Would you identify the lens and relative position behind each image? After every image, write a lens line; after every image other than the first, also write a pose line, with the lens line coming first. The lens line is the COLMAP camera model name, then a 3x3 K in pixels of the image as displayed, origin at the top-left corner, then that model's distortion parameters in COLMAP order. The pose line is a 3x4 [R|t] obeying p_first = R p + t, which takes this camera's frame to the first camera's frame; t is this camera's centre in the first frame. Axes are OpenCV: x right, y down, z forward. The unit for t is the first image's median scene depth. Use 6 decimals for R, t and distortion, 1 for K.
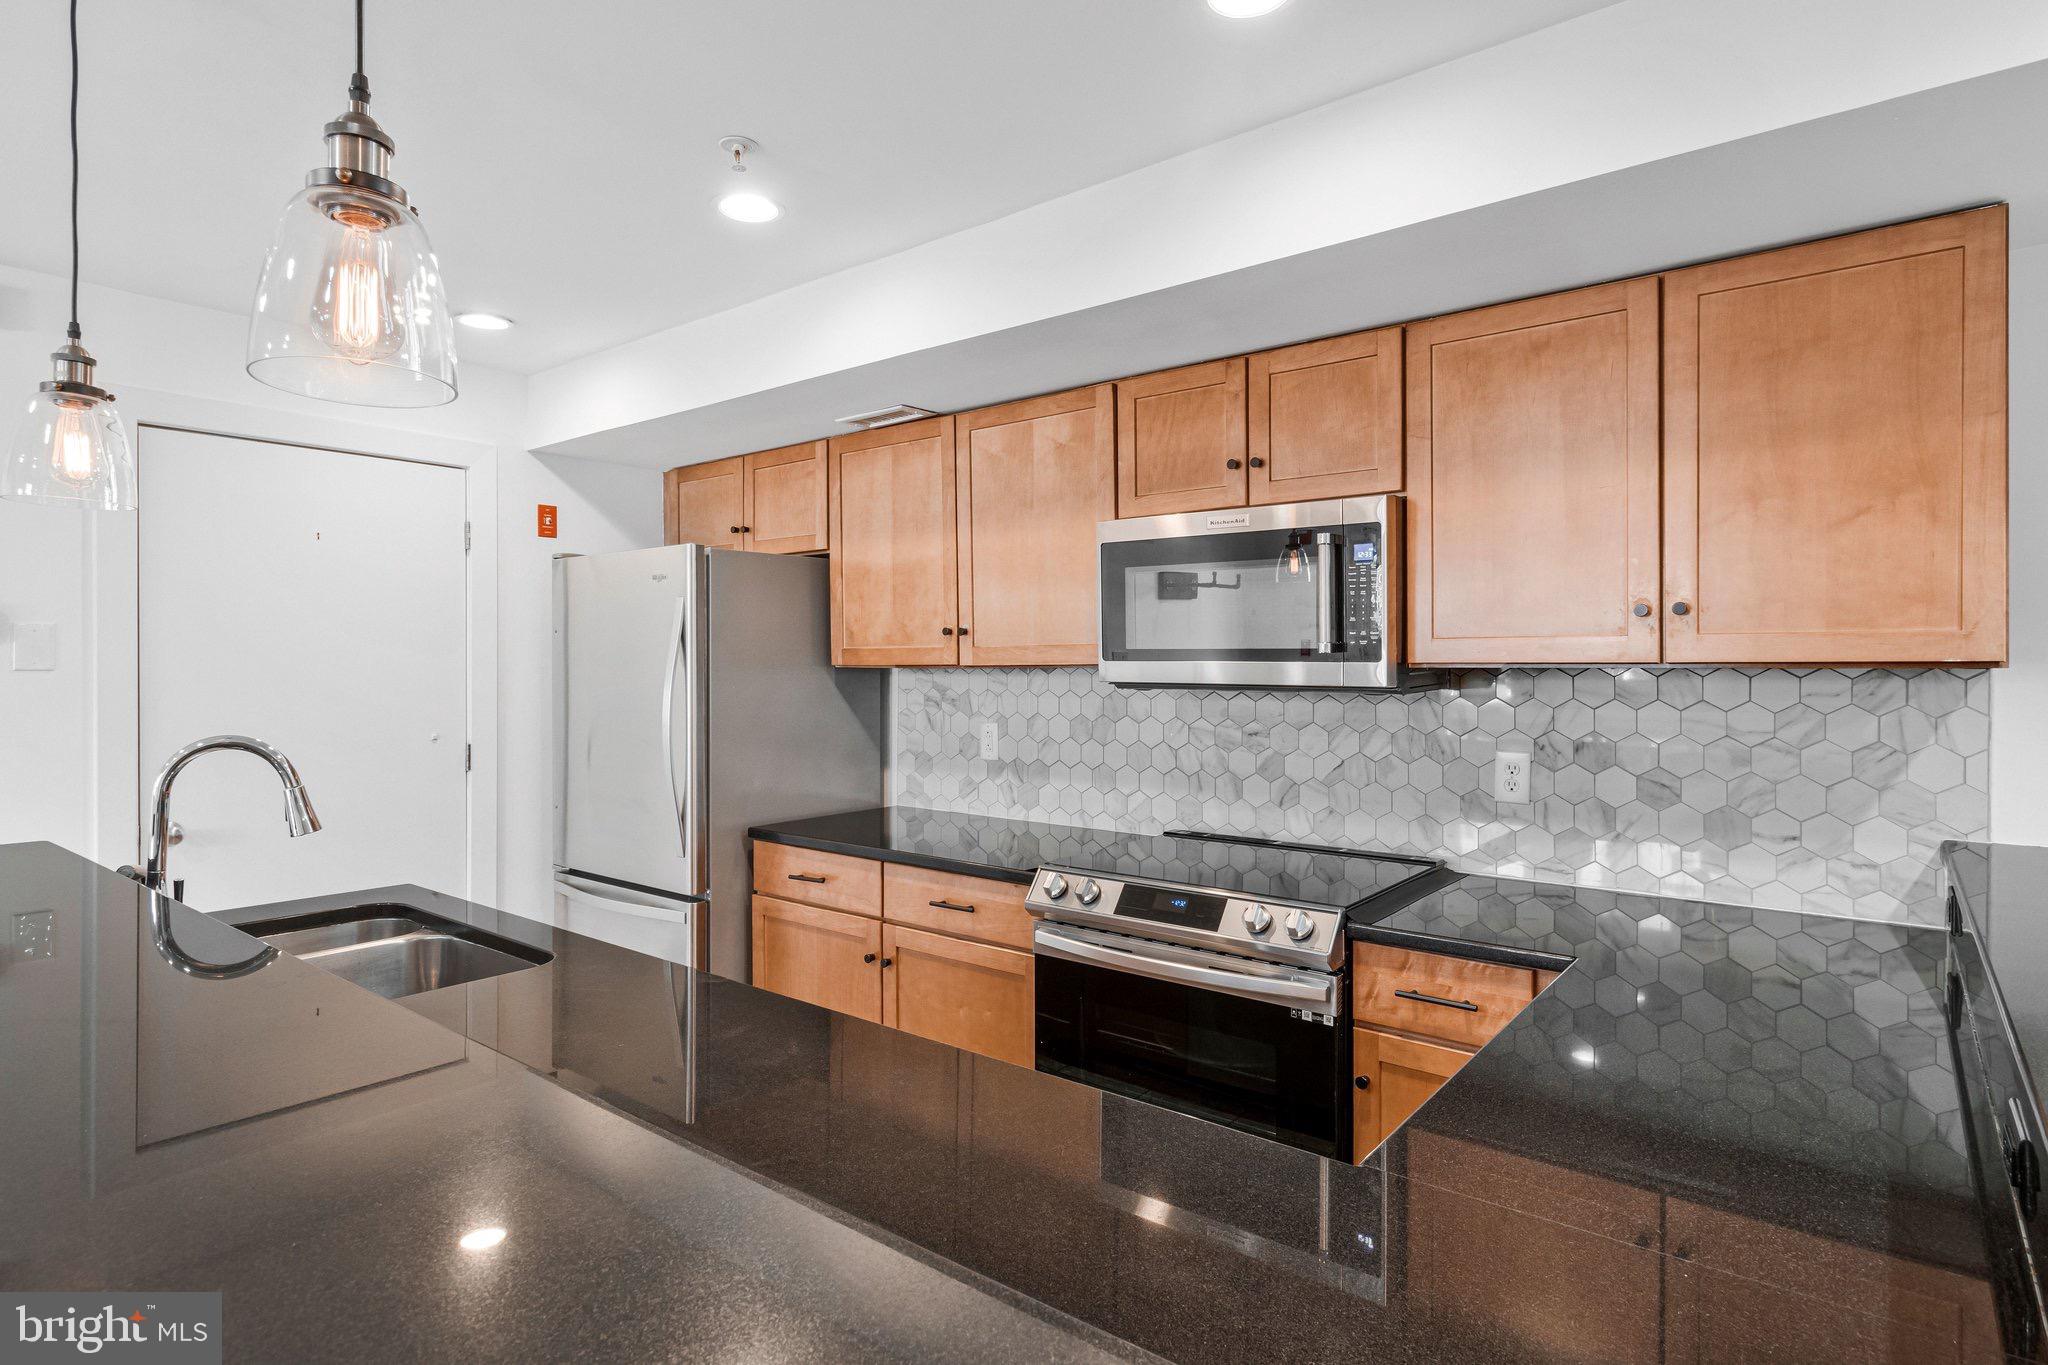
lens RADIAL K [[1086.4, 0, 1023.3], [0, 1086.4, 657.4], [0, 0, 1]] dist [-0.001103, -0.000375]
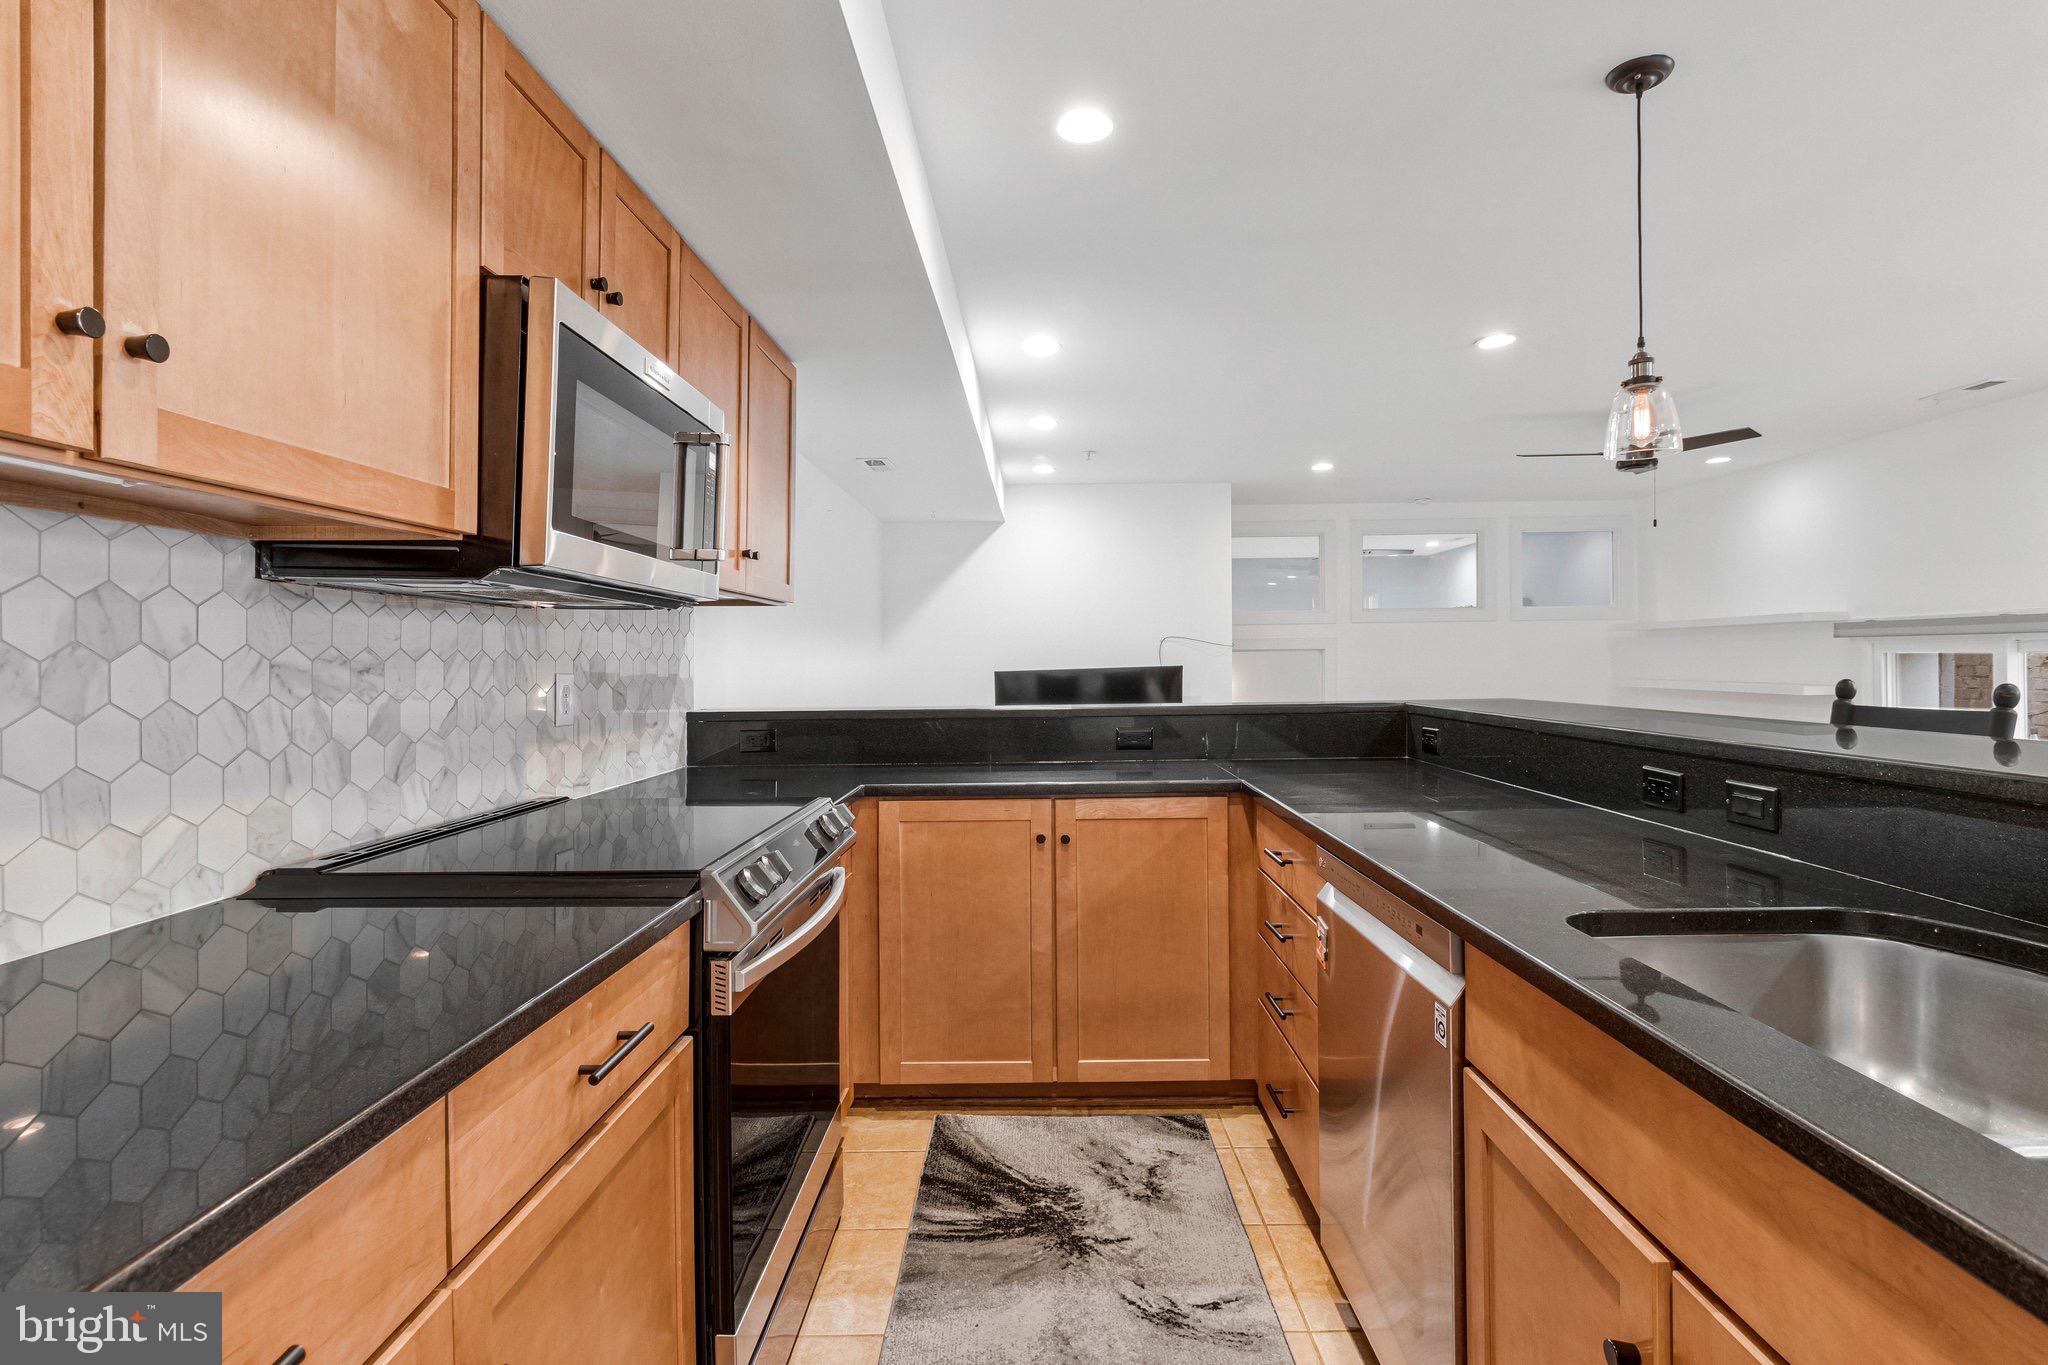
lens RADIAL K [[1011.2, 0, 1039.2], [0, 1011.2, 664.5], [0, 0, 1]] dist [0.002062, -0.000076]
pose [[-0.627304, 0.007354, 0.778740, -0.461991], [0.009280, 0.999955, -0.001968, 0.071655], [-0.778720, 0.005992, -0.627344, 1.062025]]
